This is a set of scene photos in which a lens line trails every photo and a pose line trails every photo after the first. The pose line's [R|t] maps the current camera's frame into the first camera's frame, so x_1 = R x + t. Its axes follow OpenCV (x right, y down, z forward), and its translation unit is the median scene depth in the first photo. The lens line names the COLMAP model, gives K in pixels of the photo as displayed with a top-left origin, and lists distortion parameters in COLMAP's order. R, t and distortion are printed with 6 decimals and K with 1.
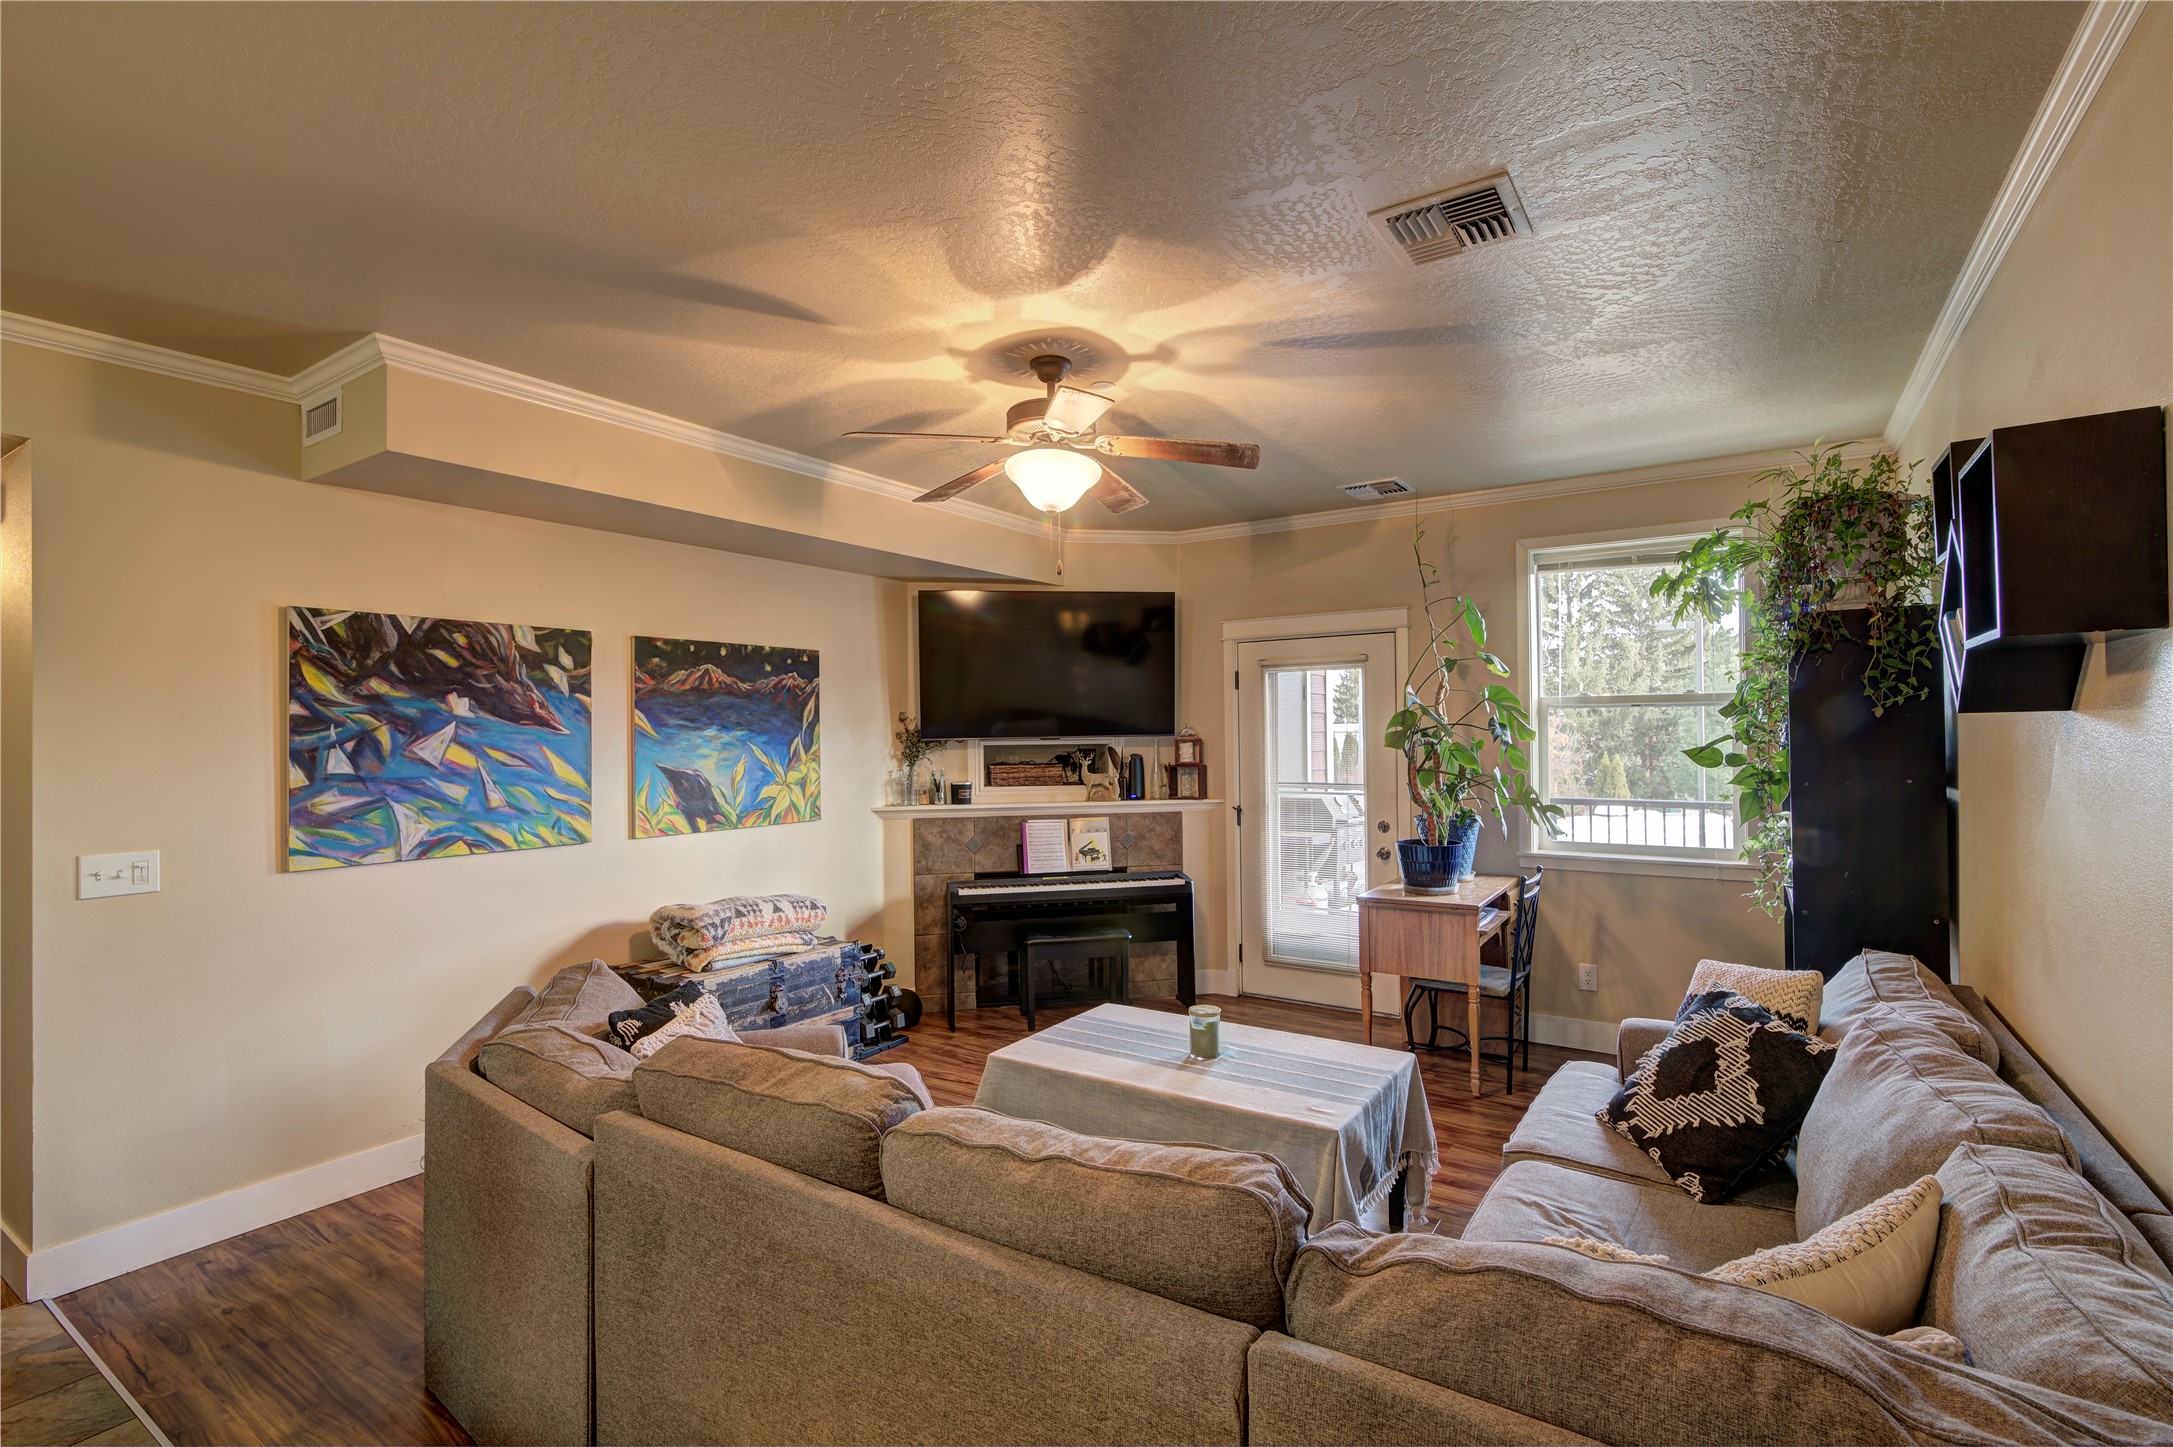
lens RADIAL K [[995.4, 0, 1084.6], [0, 995.4, 725.6], [0, 0, 1]] dist [-0.002539, -0.000164]
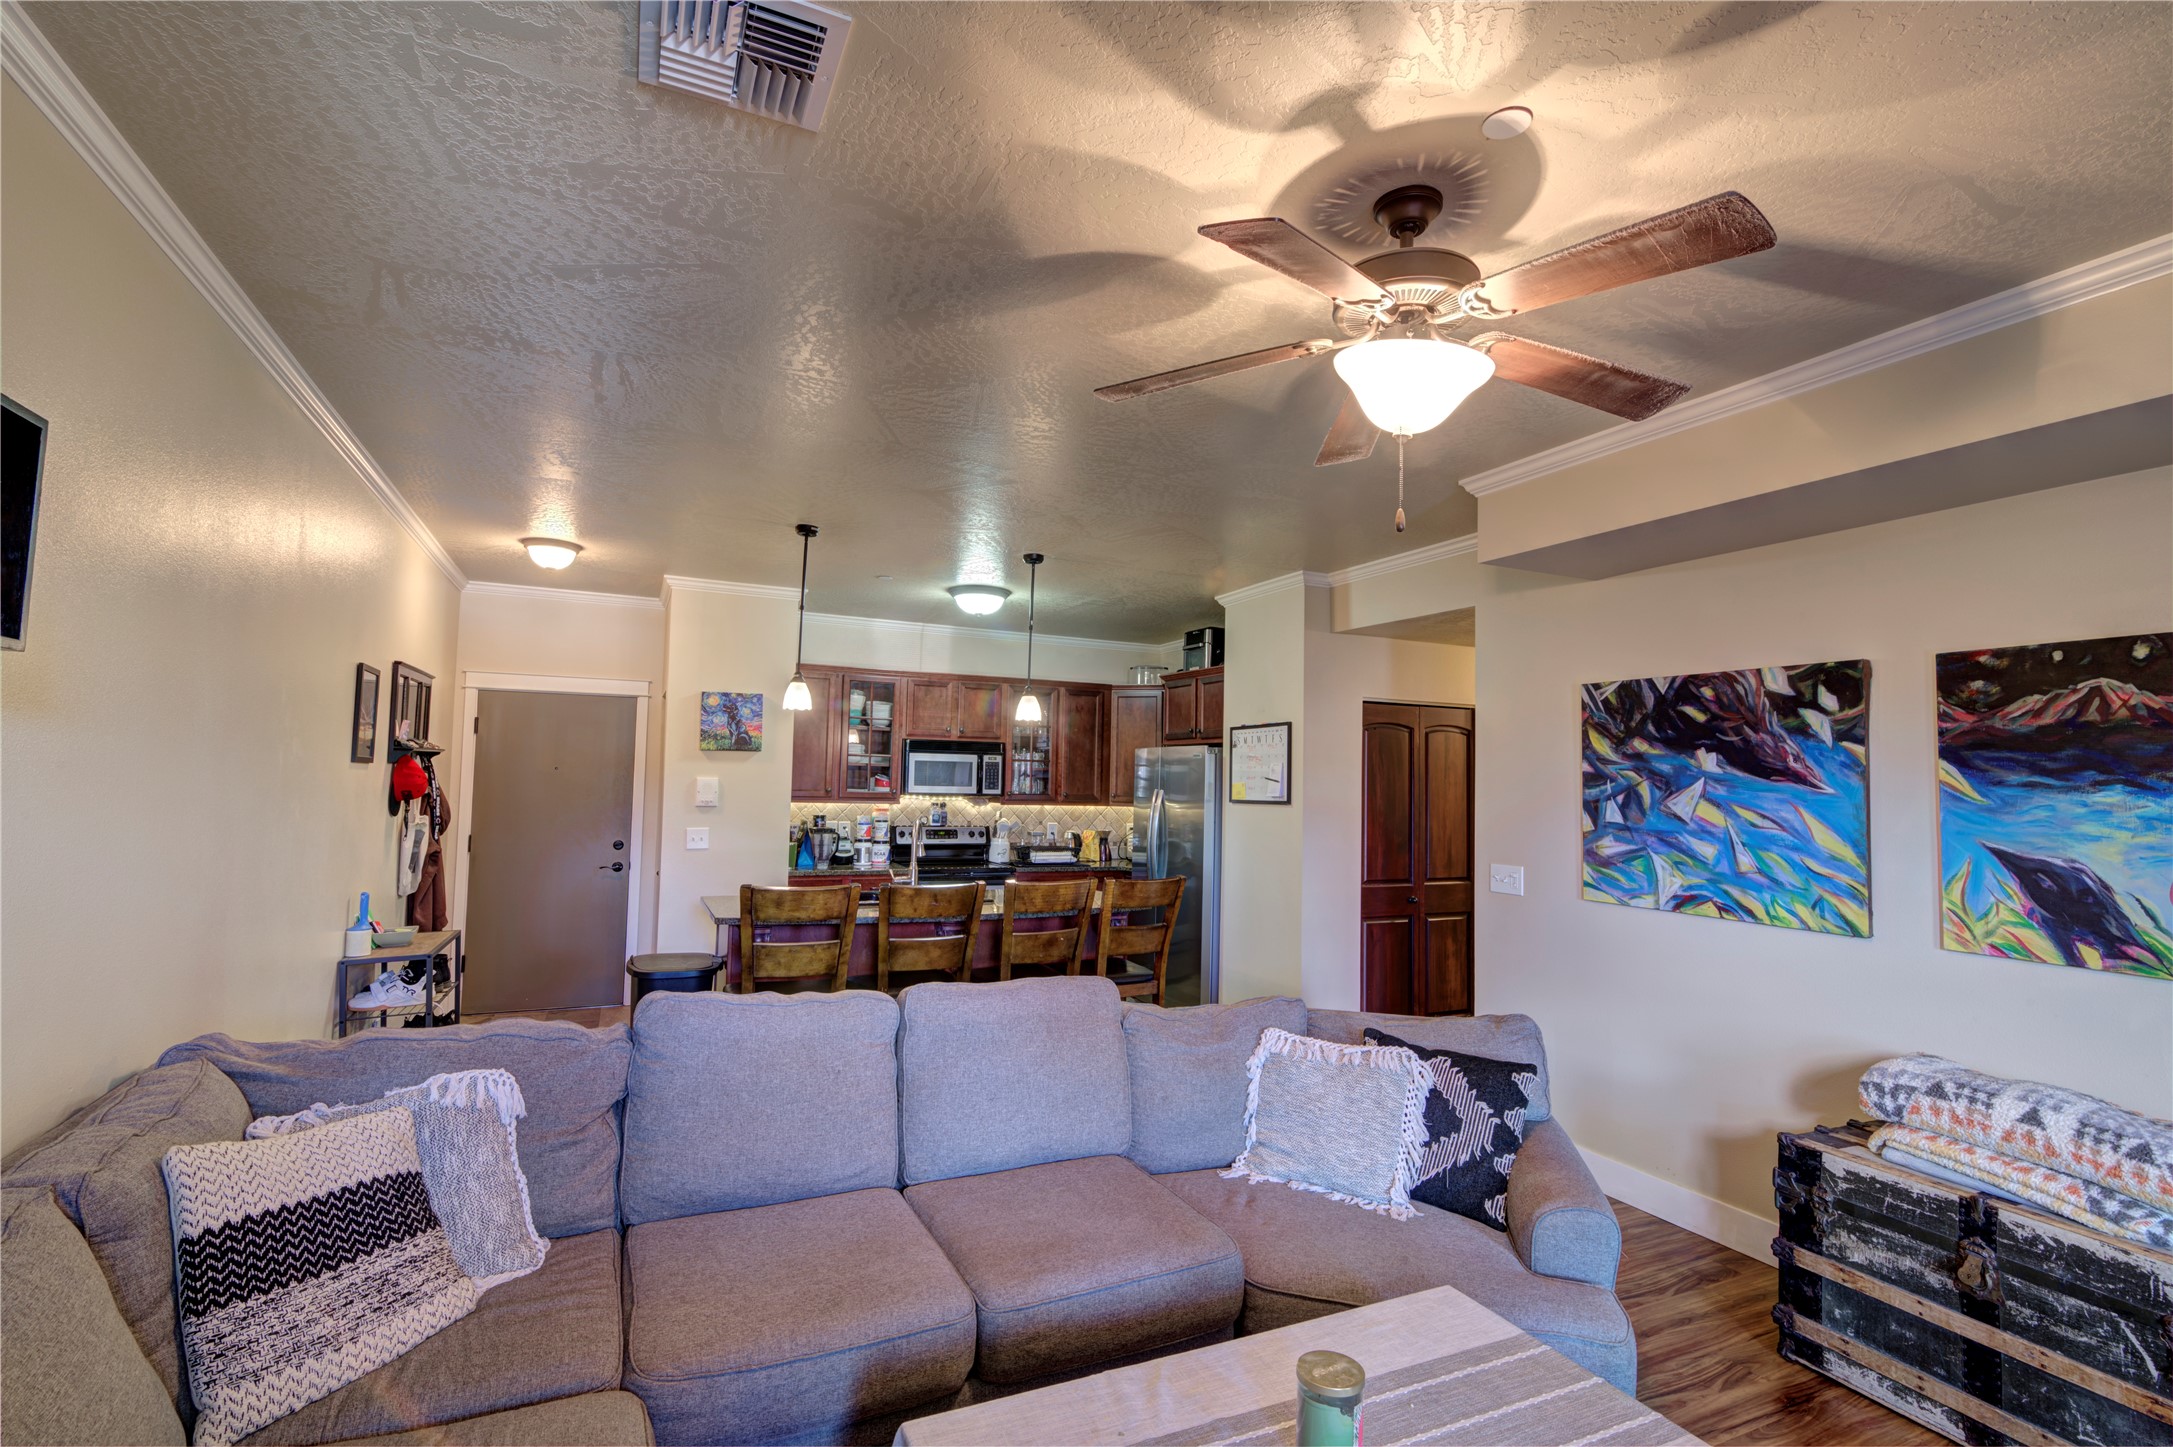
lens RADIAL K [[1009.3, 0, 1086.5], [0, 1009.3, 723.5], [0, 0, 1]] dist [0.001727, 0.000013]
pose [[-0.523744, -0.051757, -0.850302, 0.471764], [-0.011291, 0.998487, -0.053822, 0.002851], [0.851801, -0.018588, -0.523536, 0.894821]]
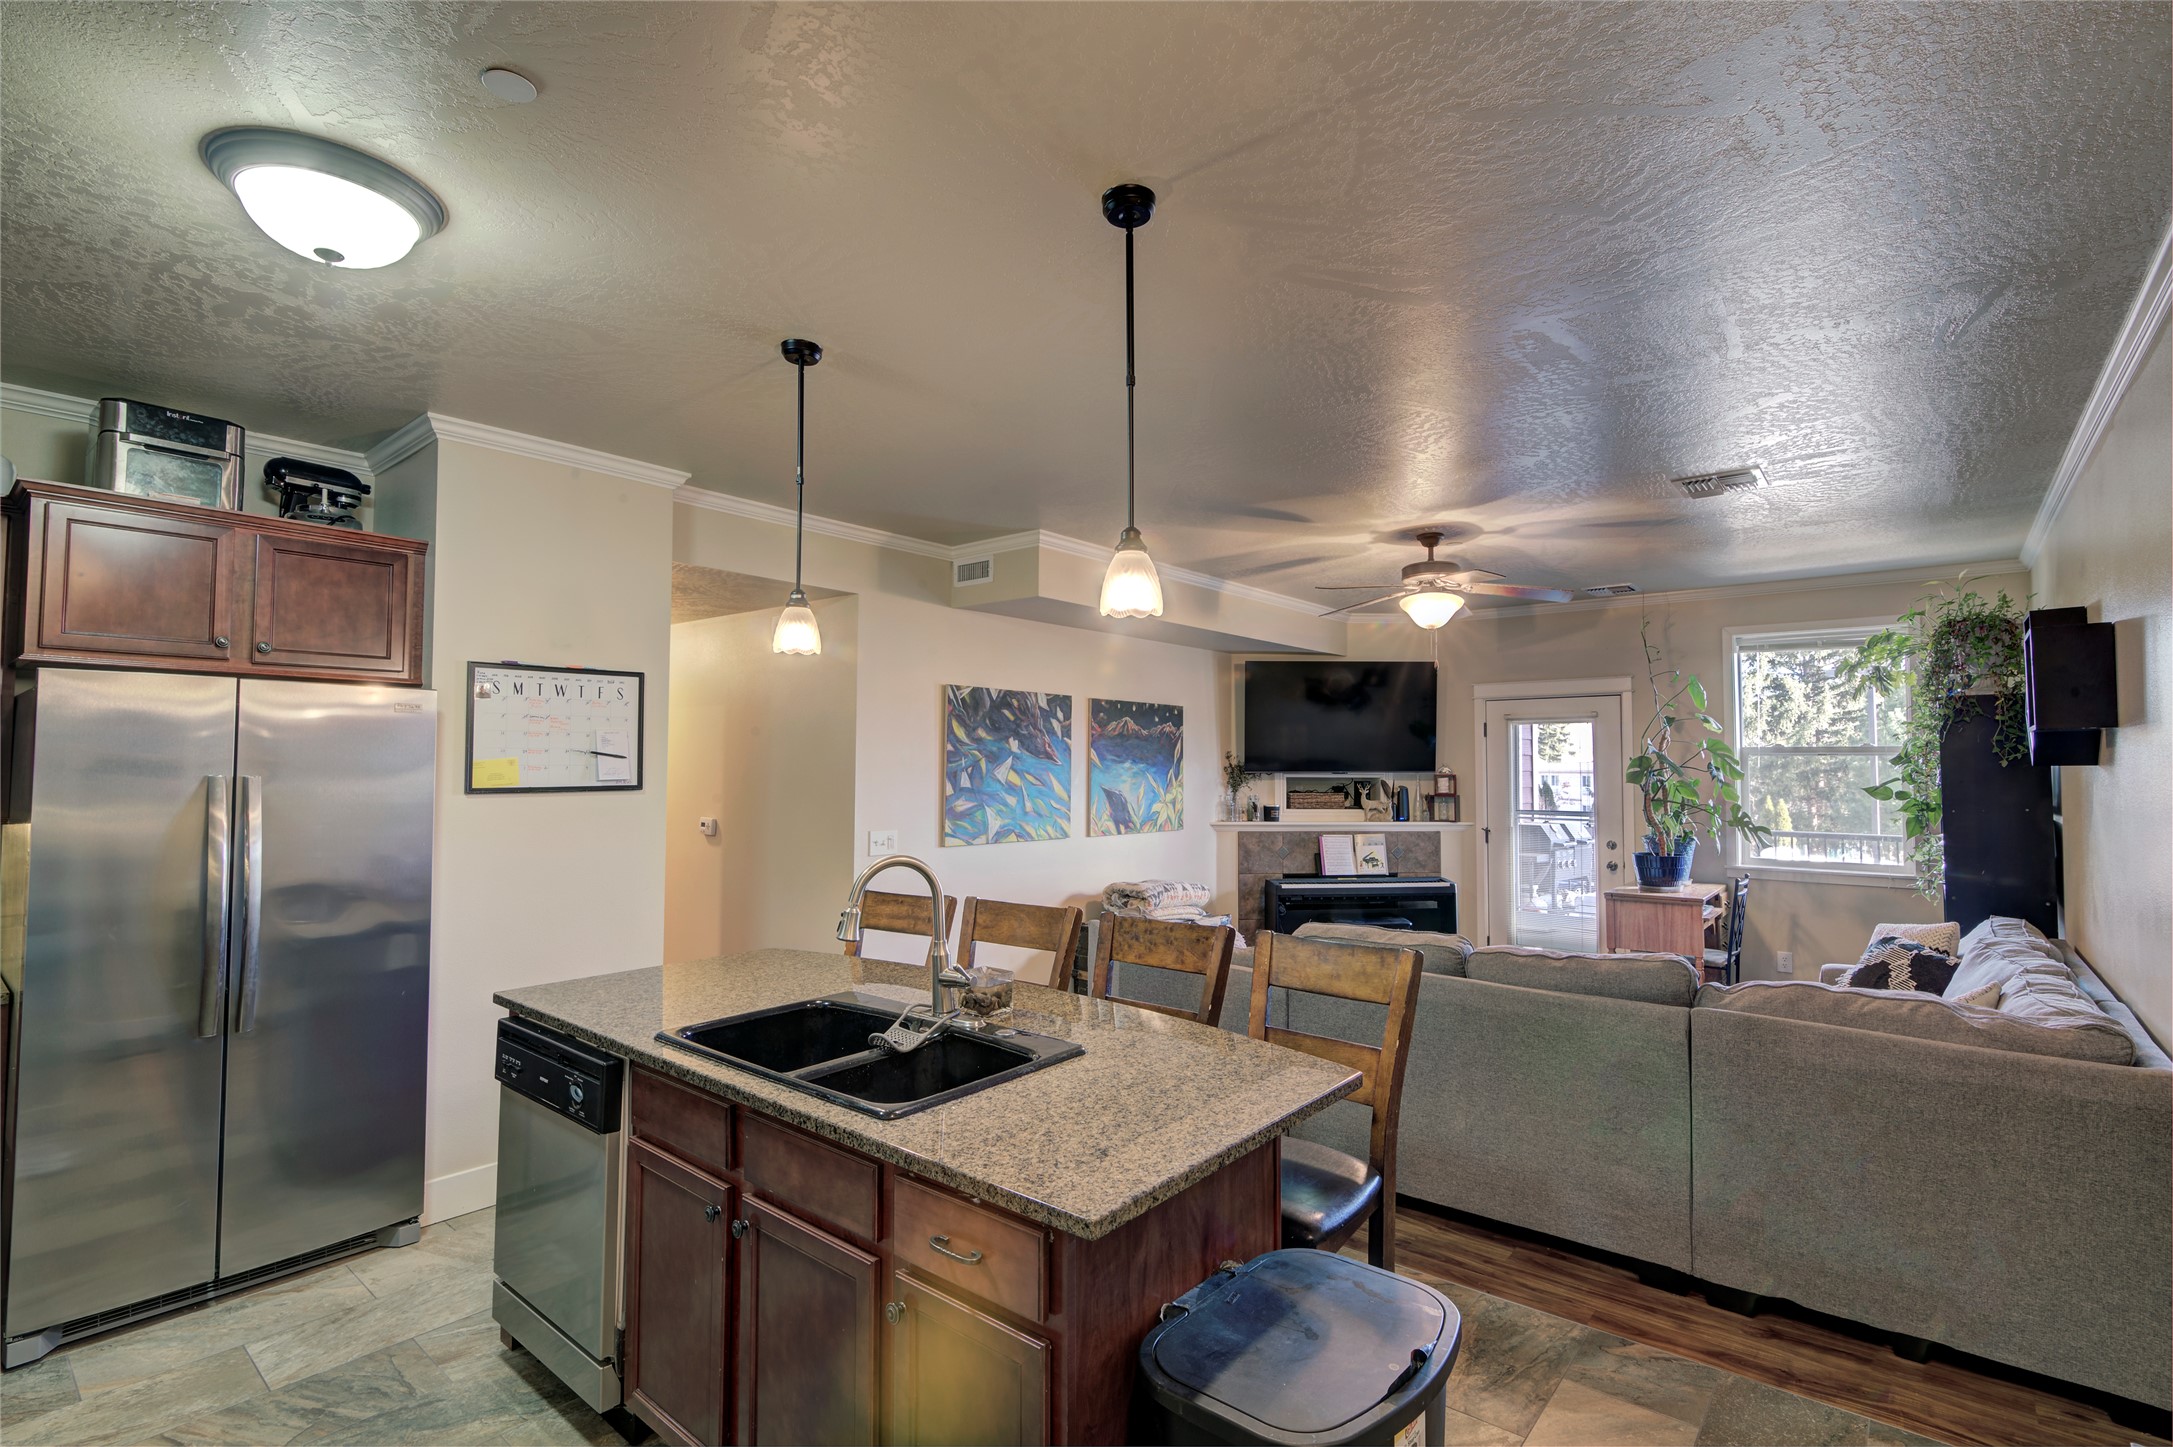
lens RADIAL K [[1009.3, 0, 1086.5], [0, 1009.3, 723.5], [0, 0, 1]] dist [0.001727, 0.000013]
pose [[0.994201, 0.010685, -0.107010, -0.310908], [-0.014579, 0.999257, -0.035681, 0.000463], [0.106549, 0.037034, 0.993618, -0.497945]]
